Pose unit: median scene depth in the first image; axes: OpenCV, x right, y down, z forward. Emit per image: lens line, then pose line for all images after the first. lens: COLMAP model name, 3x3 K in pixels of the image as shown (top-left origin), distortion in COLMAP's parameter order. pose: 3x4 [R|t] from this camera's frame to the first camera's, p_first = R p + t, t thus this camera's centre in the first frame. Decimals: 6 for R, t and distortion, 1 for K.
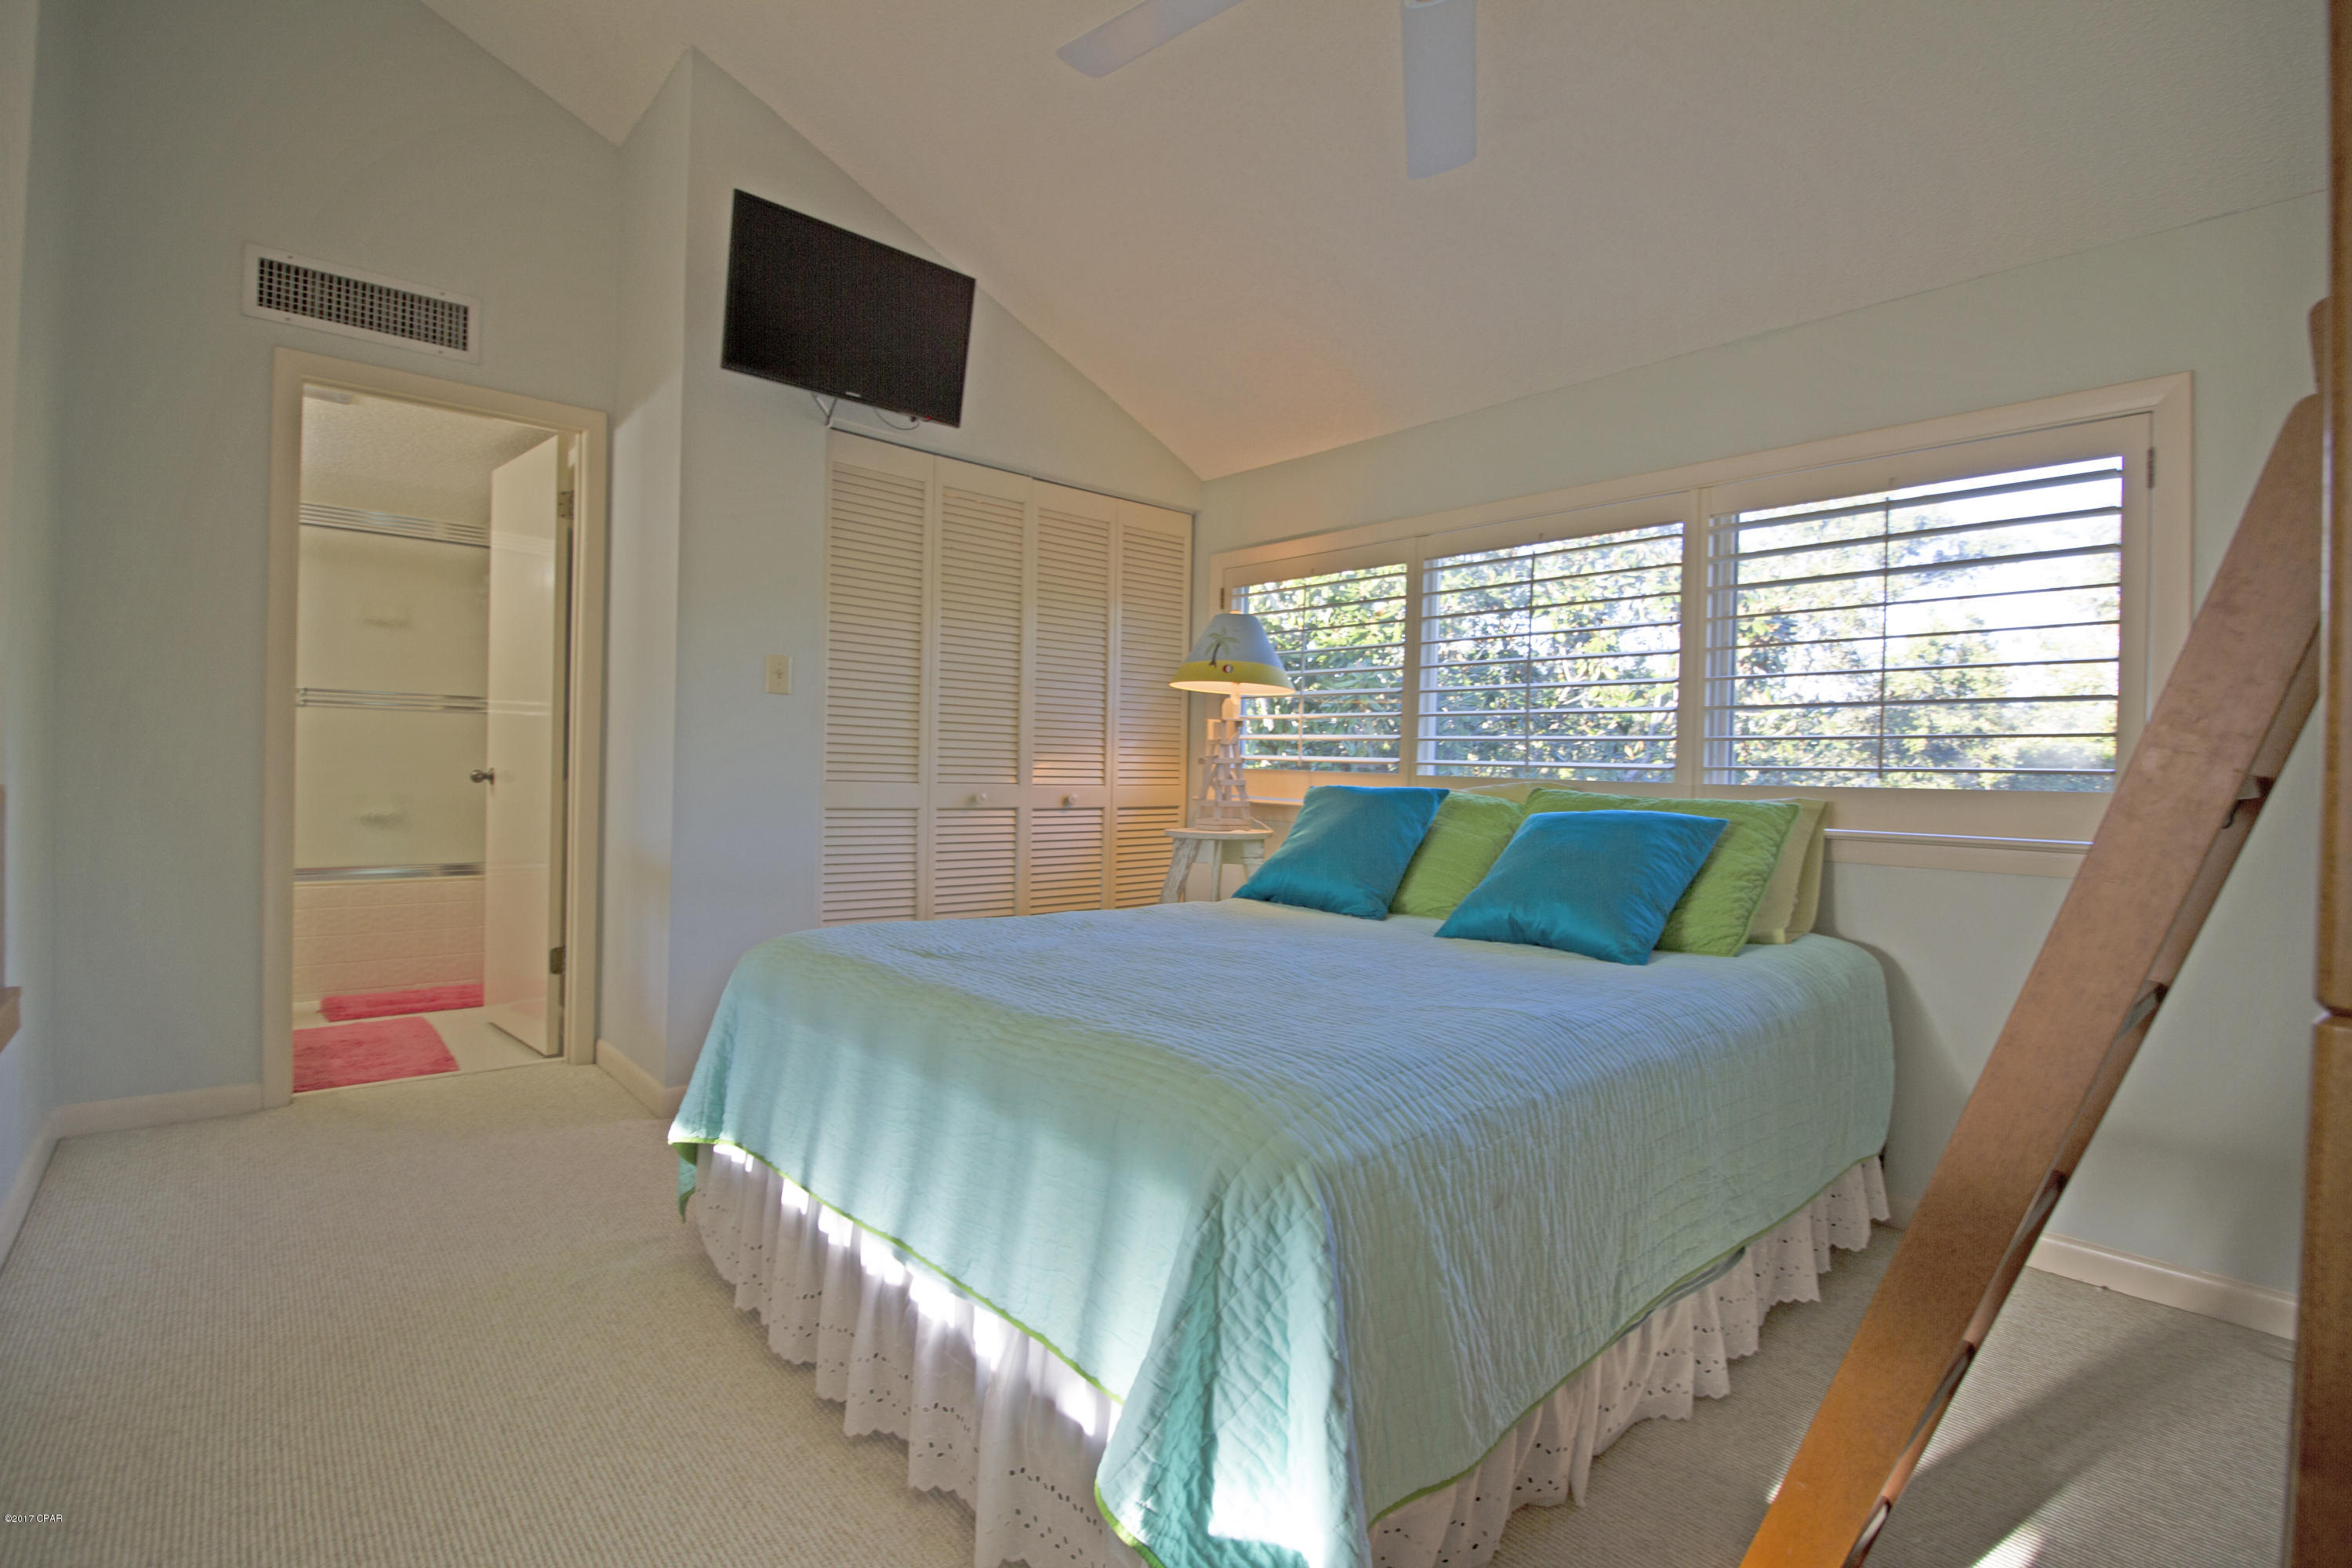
lens RADIAL K [[1089.5, 0, 1179.2], [0, 1089.5, 777.6], [0, 0, 1]] dist [0.000839, -0.000141]
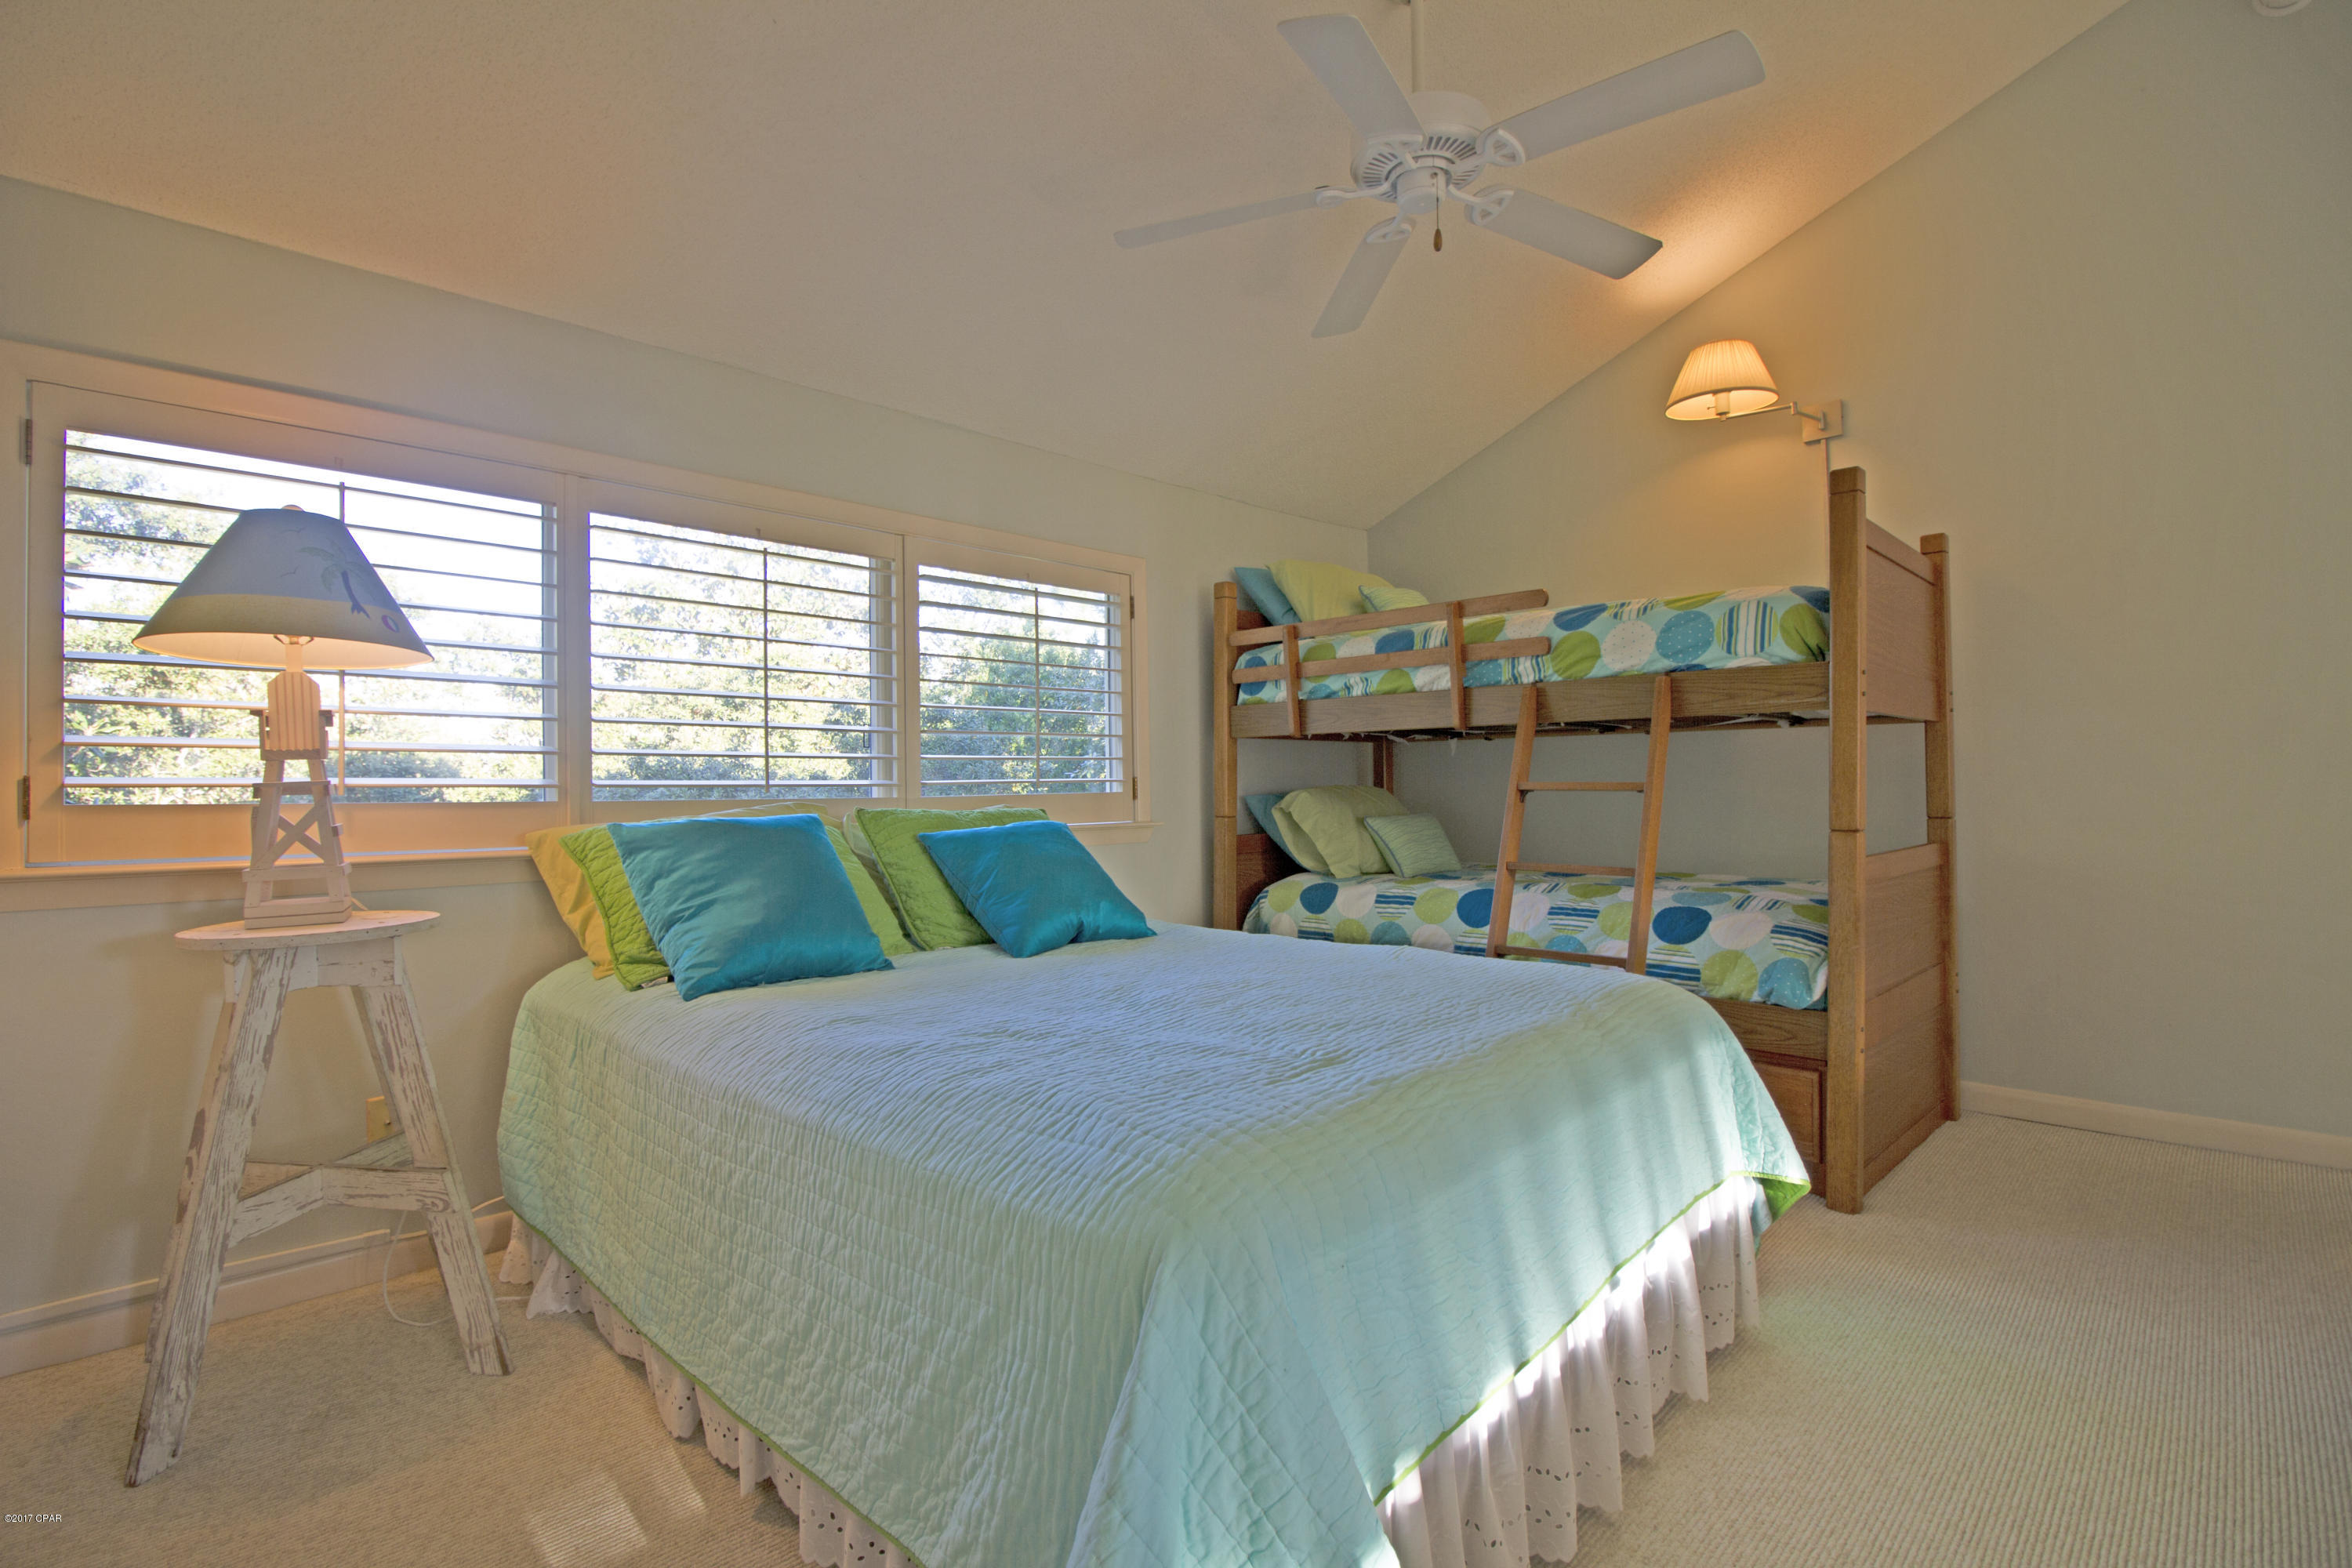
lens RADIAL K [[1089.5, 0, 1179.3], [0, 1089.5, 789.0], [0, 0, 1]] dist [0.000839, -0.000141]
pose [[0.010322, -0.010583, 0.999891, -0.630589], [0.006979, 0.999920, 0.010511, -0.015710], [-0.999922, 0.006869, 0.010395, 0.712561]]
